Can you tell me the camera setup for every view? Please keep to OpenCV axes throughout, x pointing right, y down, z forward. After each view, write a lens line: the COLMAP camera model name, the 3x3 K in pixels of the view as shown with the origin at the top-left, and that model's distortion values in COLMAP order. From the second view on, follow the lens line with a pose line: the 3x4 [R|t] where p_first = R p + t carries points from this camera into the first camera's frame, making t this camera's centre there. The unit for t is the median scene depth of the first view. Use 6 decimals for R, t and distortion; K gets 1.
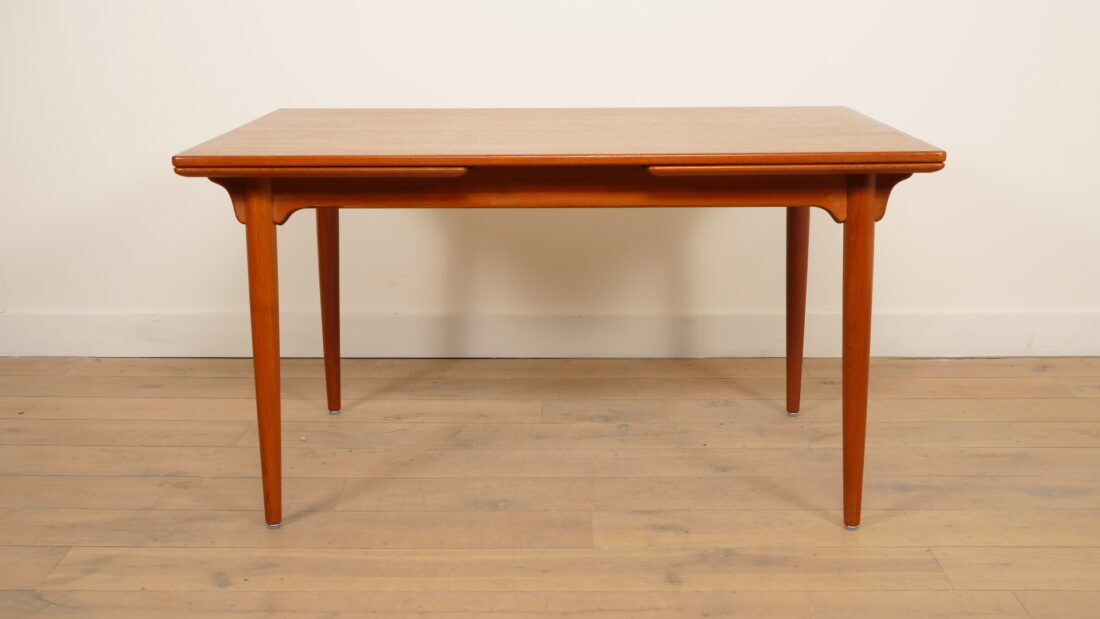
lens RADIAL K [[1325.3, 0, 553.0], [0, 1325.3, 308.6], [0, 0, 1]] dist [-0.001326, 0.000000]
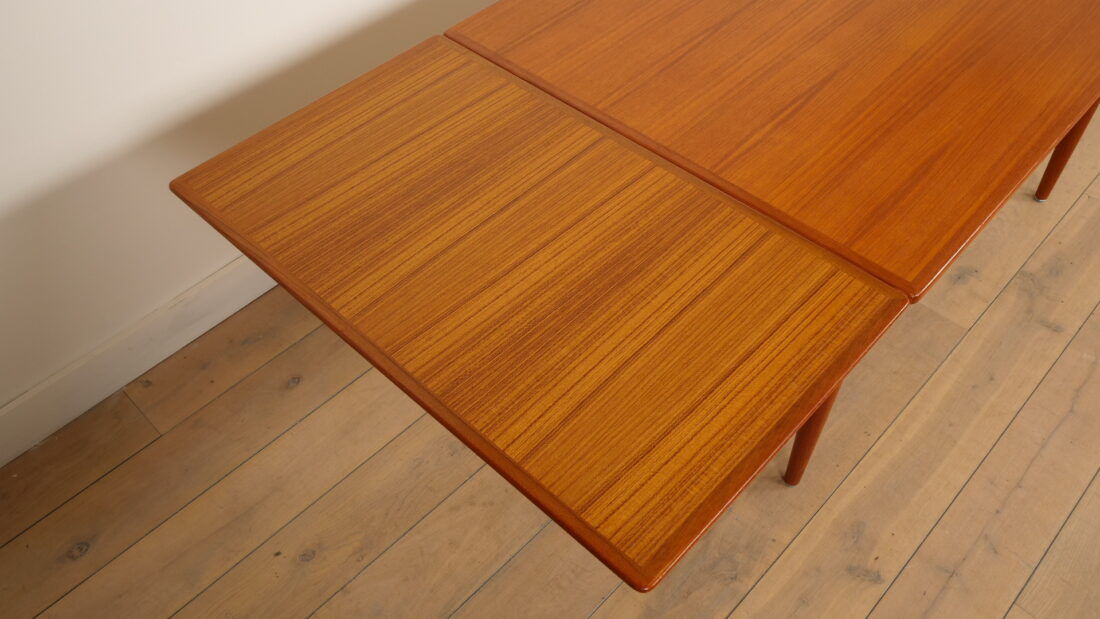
lens RADIAL K [[879.0, 0, 556.4], [0, 879.0, 308.8], [0, 0, 1]] dist [-0.033148, 0.018881]
pose [[0.683487, -0.563953, 0.463467, -0.587394], [0.190376, 0.750662, 0.632664, -0.412289], [-0.704700, -0.344185, 0.620431, 0.779828]]
